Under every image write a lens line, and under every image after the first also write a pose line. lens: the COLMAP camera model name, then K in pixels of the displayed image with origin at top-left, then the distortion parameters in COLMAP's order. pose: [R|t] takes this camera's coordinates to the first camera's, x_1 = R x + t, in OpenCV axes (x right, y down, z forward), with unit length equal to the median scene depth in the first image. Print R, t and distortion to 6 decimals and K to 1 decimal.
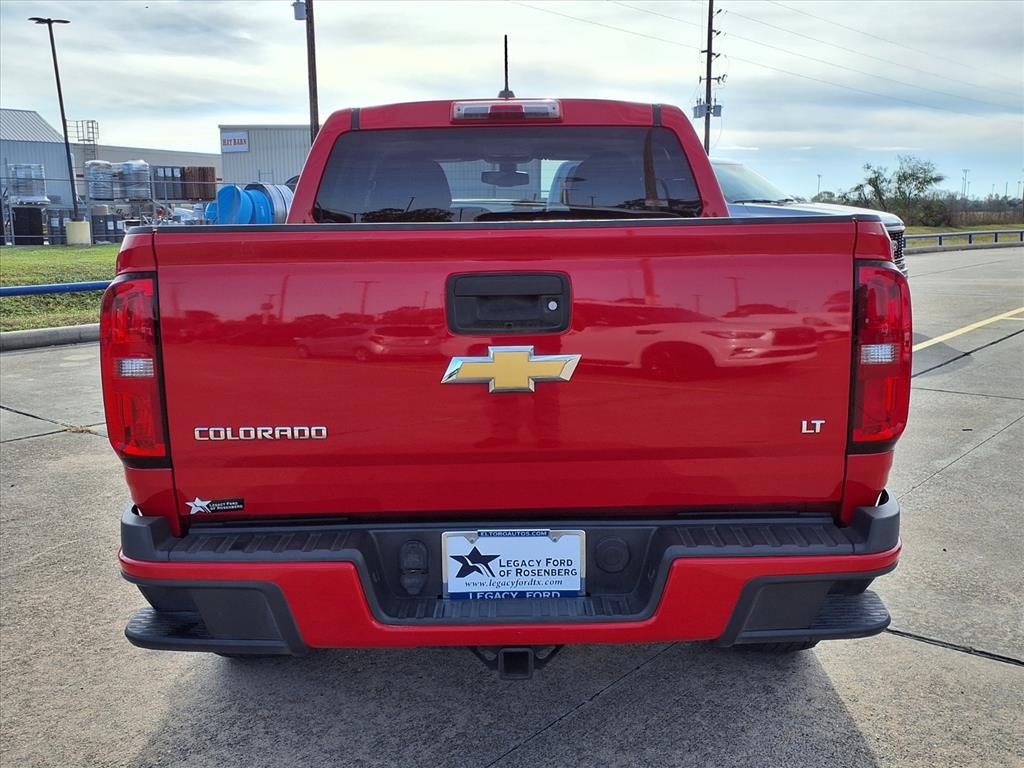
lens RADIAL K [[1025.7, 0, 520.3], [0, 1025.7, 386.2], [0, 0, 1]] dist [0.111041, -0.213677]
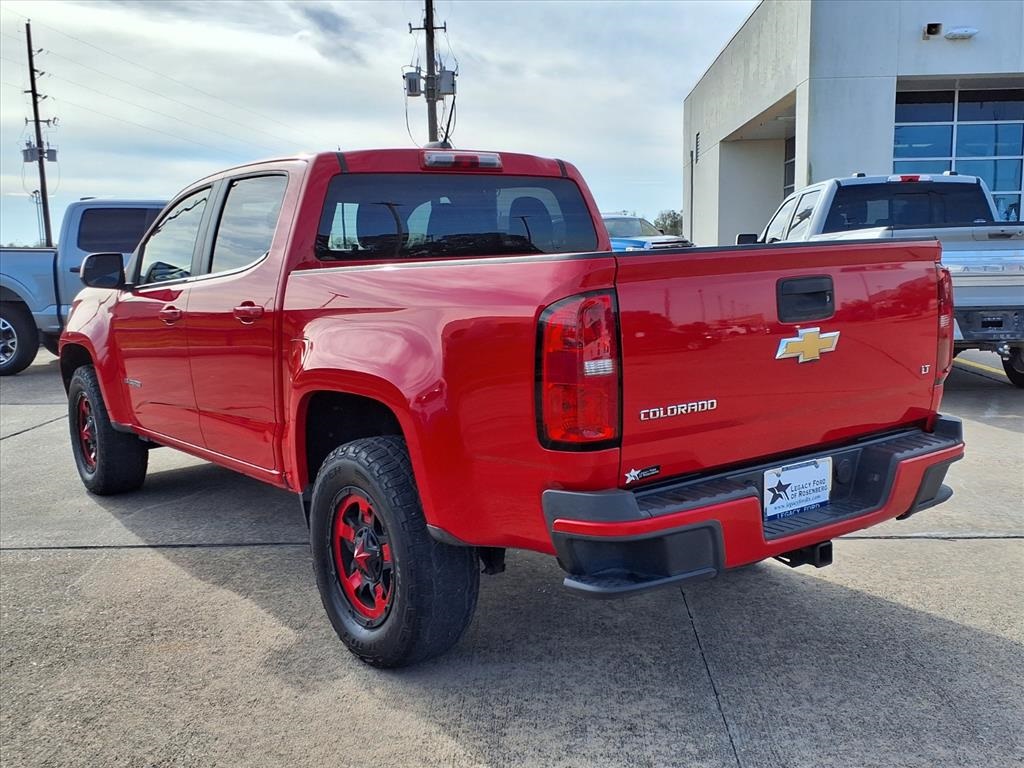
lens RADIAL K [[1031.8, 0, 528.9], [0, 1031.8, 382.8], [0, 0, 1]] dist [0.132917, -0.249579]
pose [[0.799294, -0.089017, 0.594311, -0.577444], [0.119405, 0.992774, -0.011889, 0.002603], [-0.588958, 0.080467, 0.804148, 0.037166]]
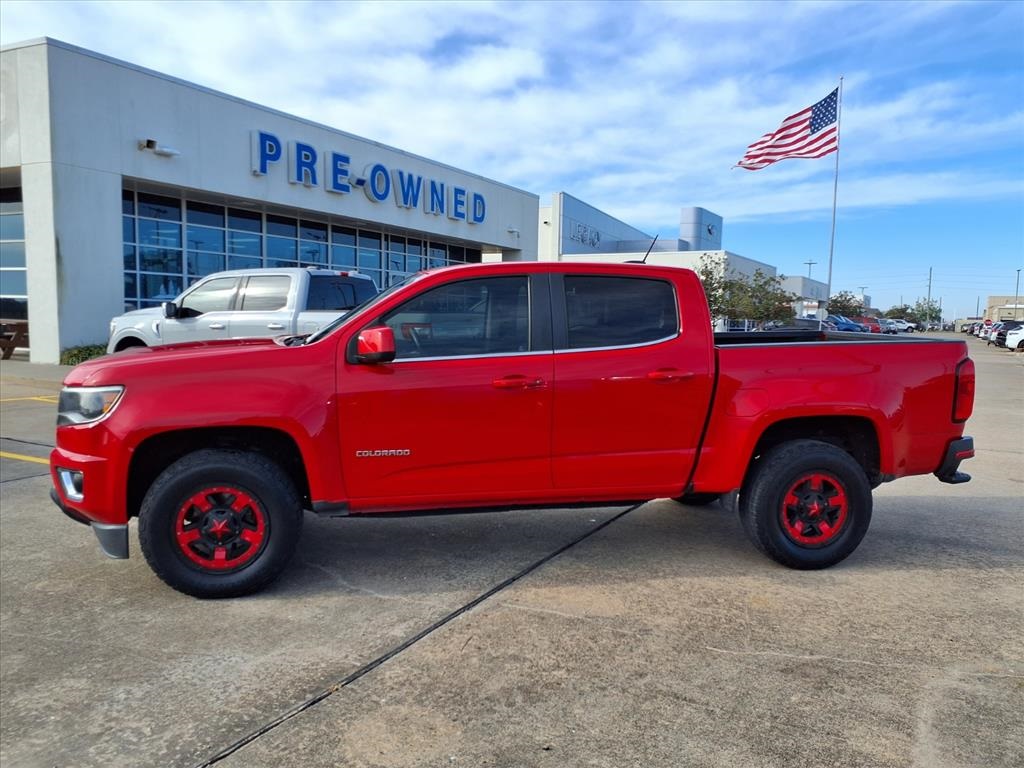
lens RADIAL K [[839.7, 0, 522.9], [0, 839.7, 386.9], [0, 0, 1]] dist [0.034244, -0.006873]
pose [[-0.221079, -0.083296, 0.971692, -1.227077], [0.142908, 0.982824, 0.116764, -0.241100], [-0.964729, 0.164676, -0.205378, 1.378632]]
